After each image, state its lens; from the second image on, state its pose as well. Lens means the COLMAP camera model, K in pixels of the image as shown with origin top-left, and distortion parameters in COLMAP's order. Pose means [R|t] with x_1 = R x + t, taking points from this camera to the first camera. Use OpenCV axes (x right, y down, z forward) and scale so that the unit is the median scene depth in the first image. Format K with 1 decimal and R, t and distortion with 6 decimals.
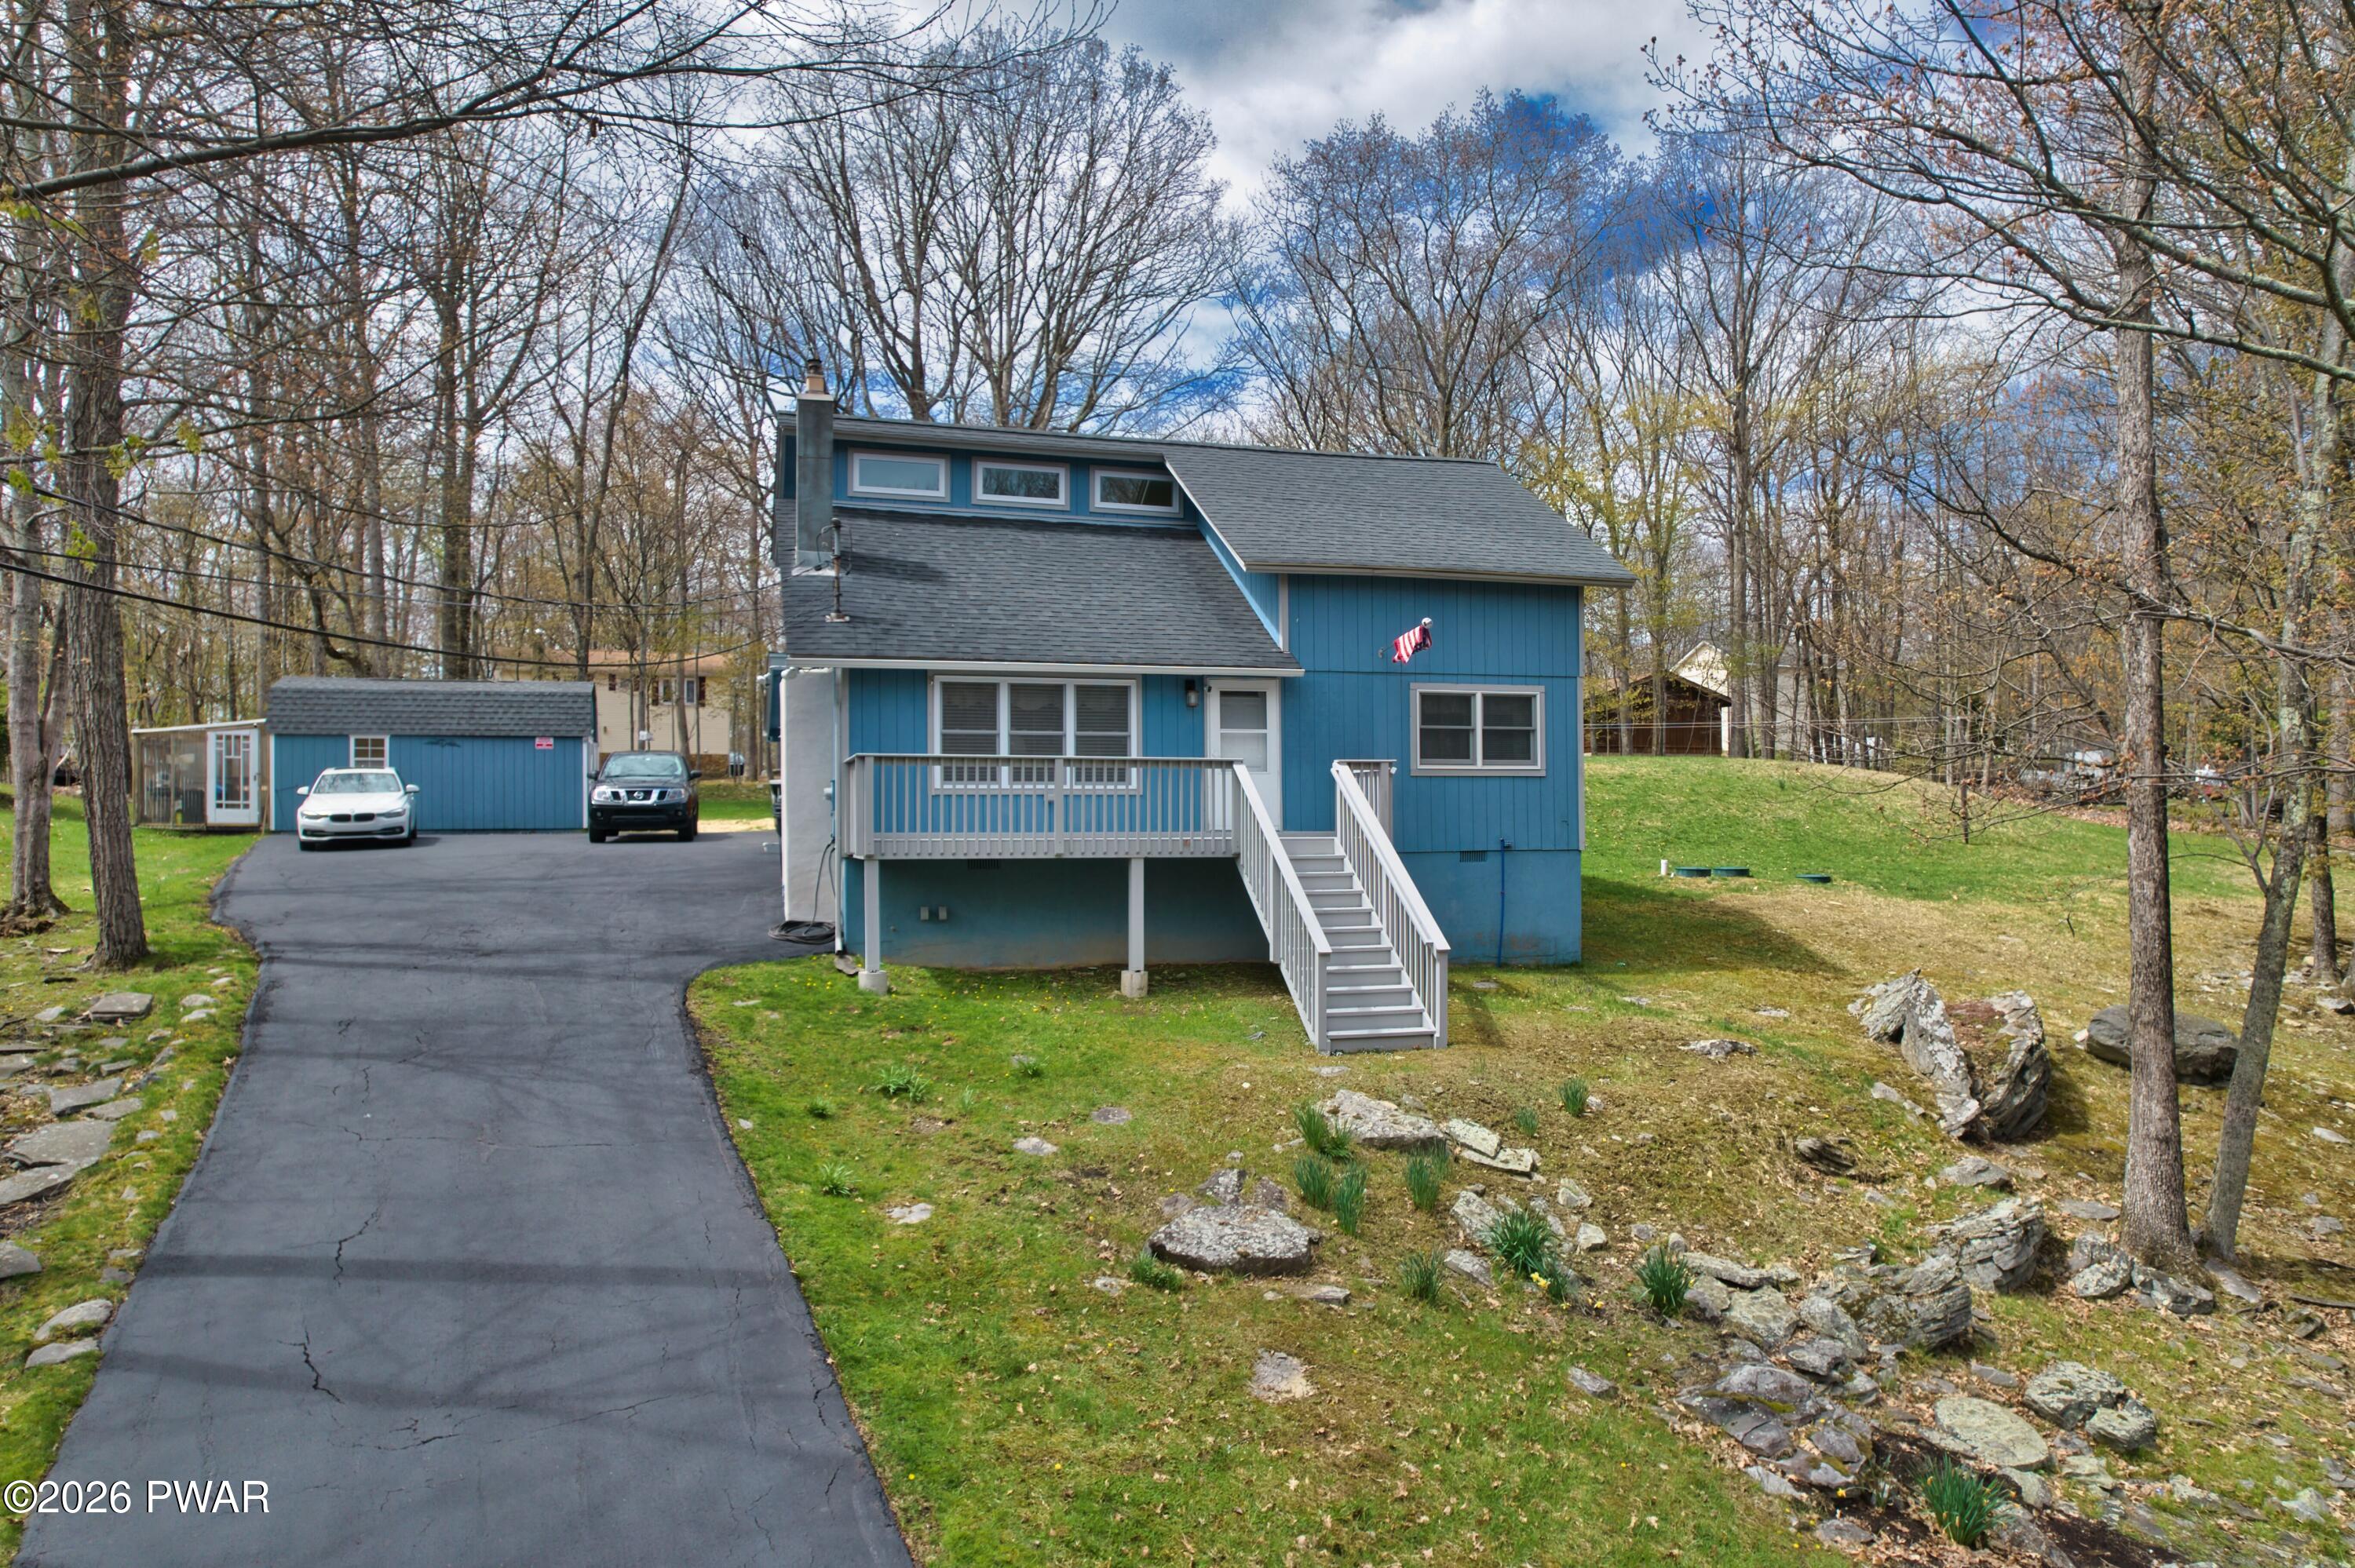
lens RADIAL K [[1522.6, 0, 1188.2], [0, 1522.6, 781.7], [0, 0, 1]] dist [-0.077556, 0.071260]
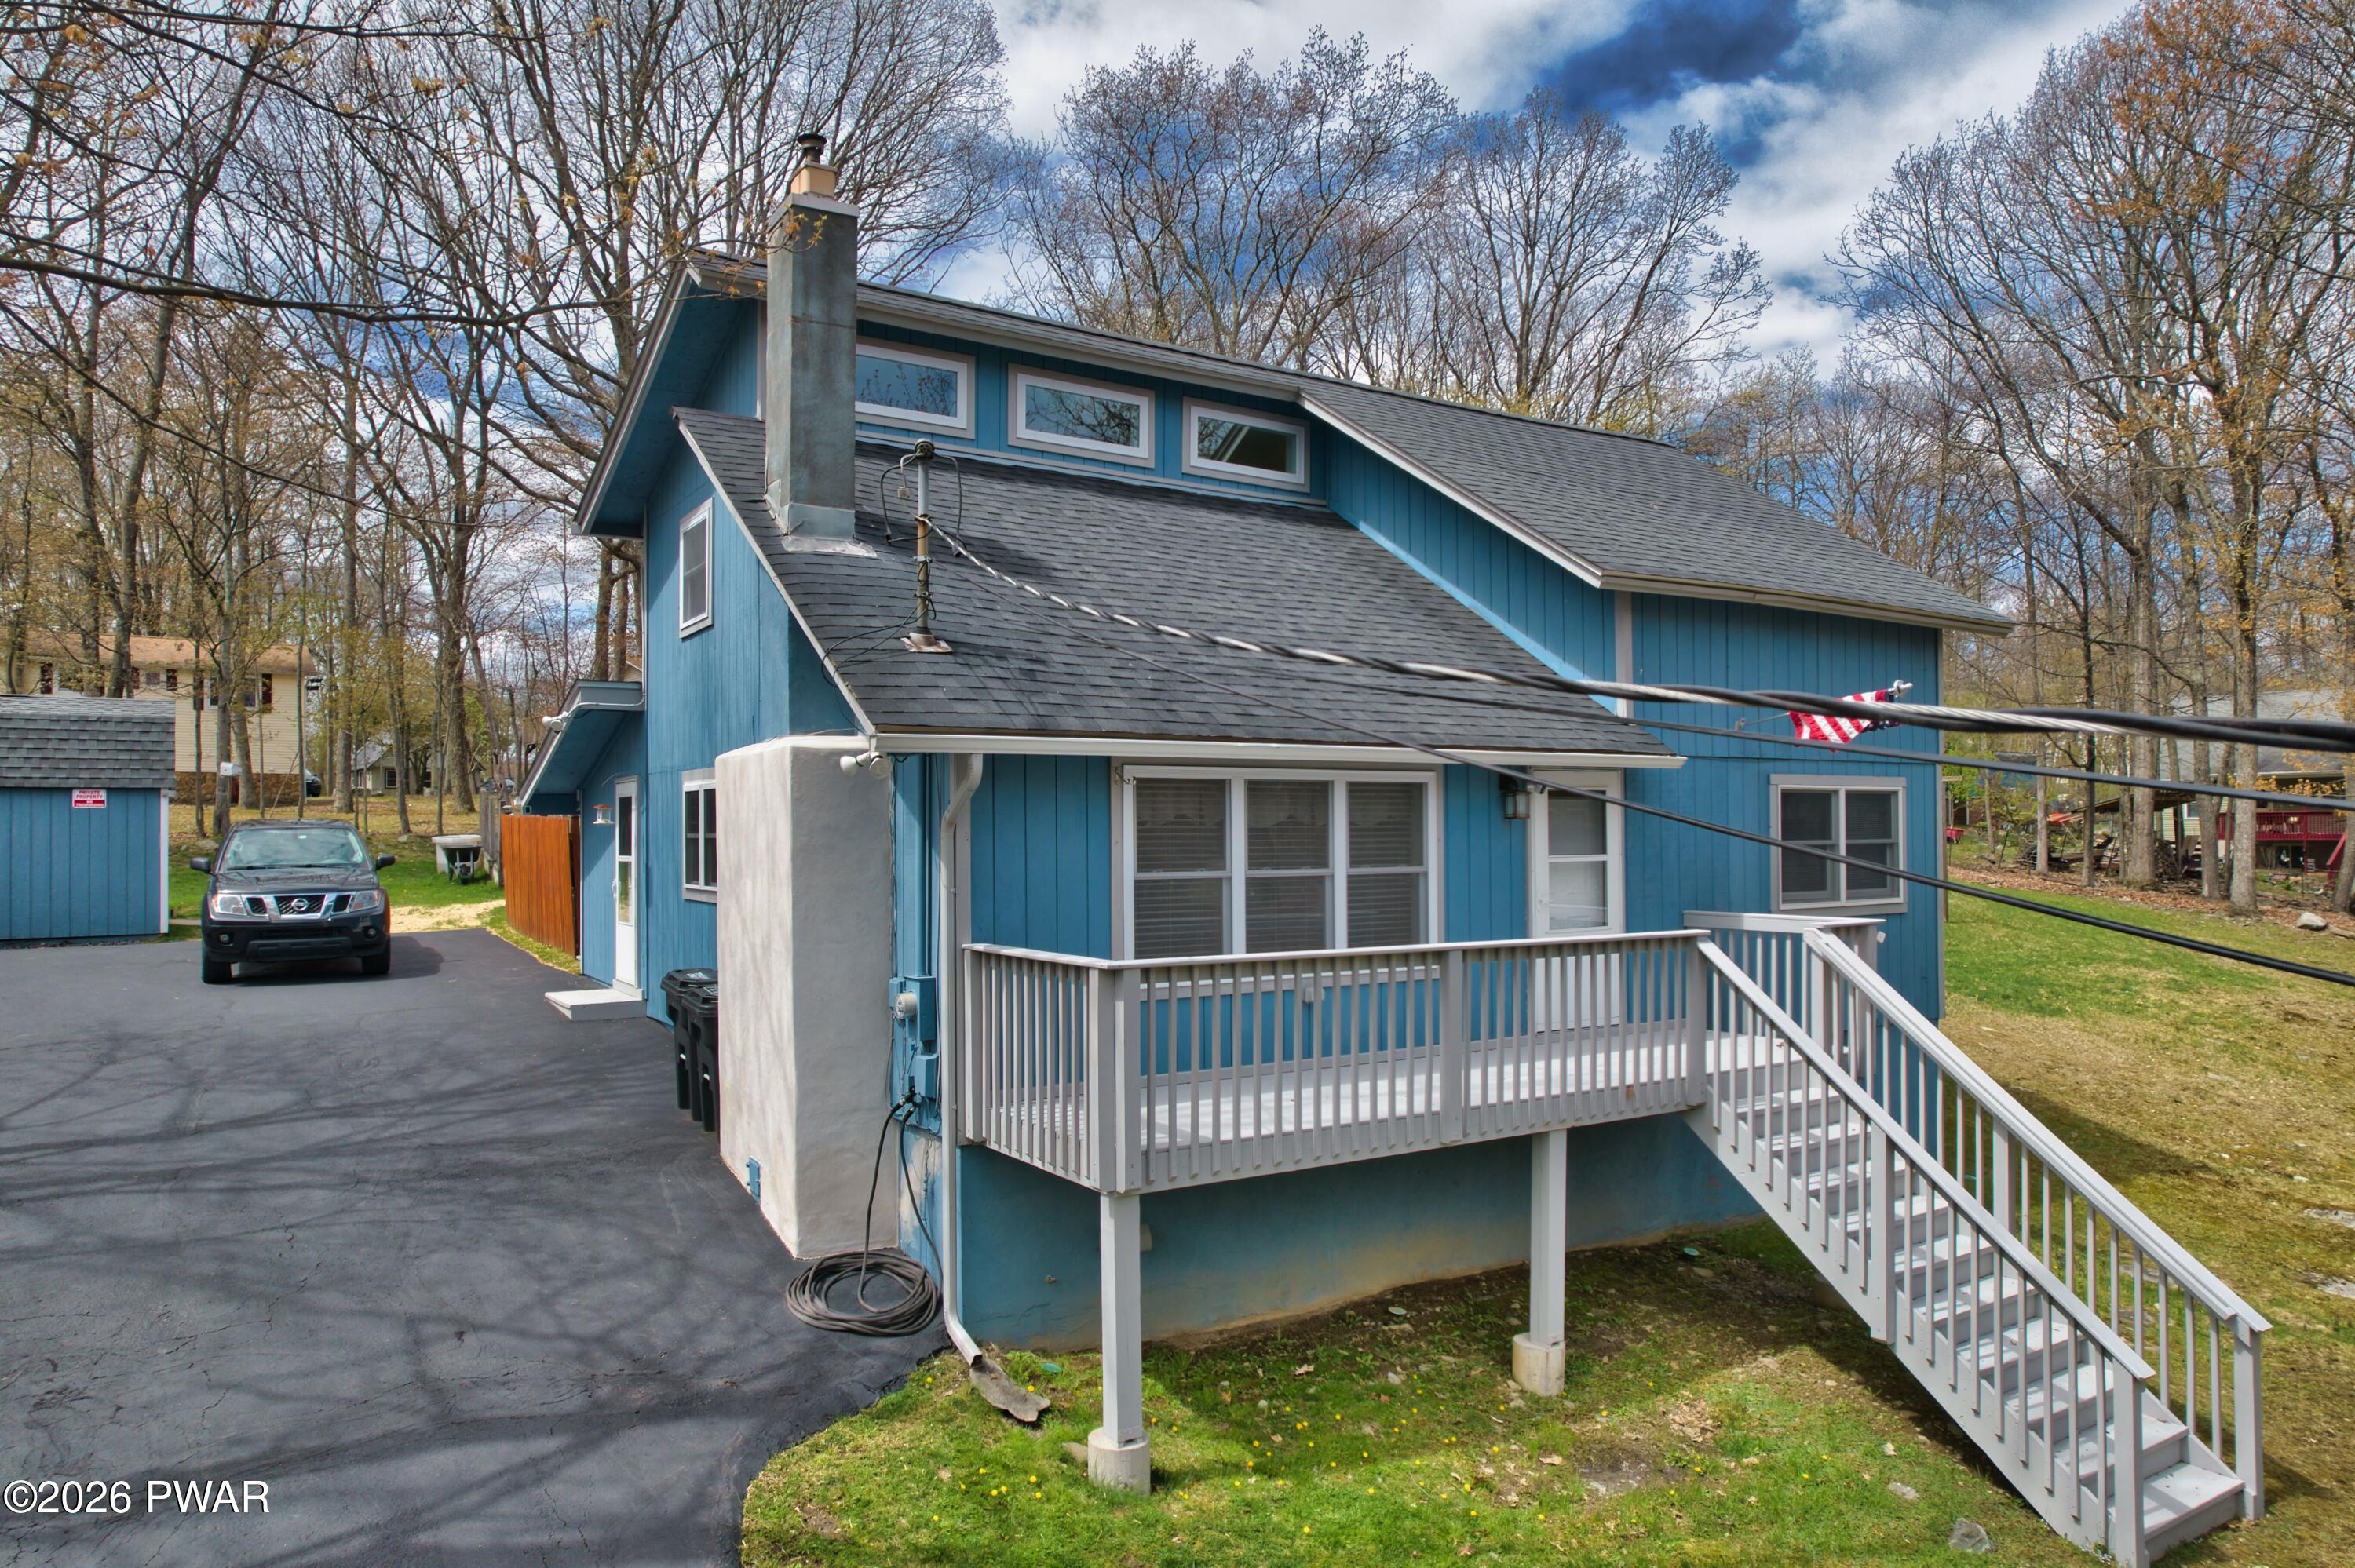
lens RADIAL K [[1522.6, 0, 1188.2], [0, 1522.6, 781.7], [0, 0, 1]] dist [-0.077556, 0.071260]
pose [[0.961935, 0.010923, 0.273061, -0.265364], [-0.010816, 0.999940, -0.001898, -0.059537], [-0.273065, -0.001128, 0.961995, 0.474331]]
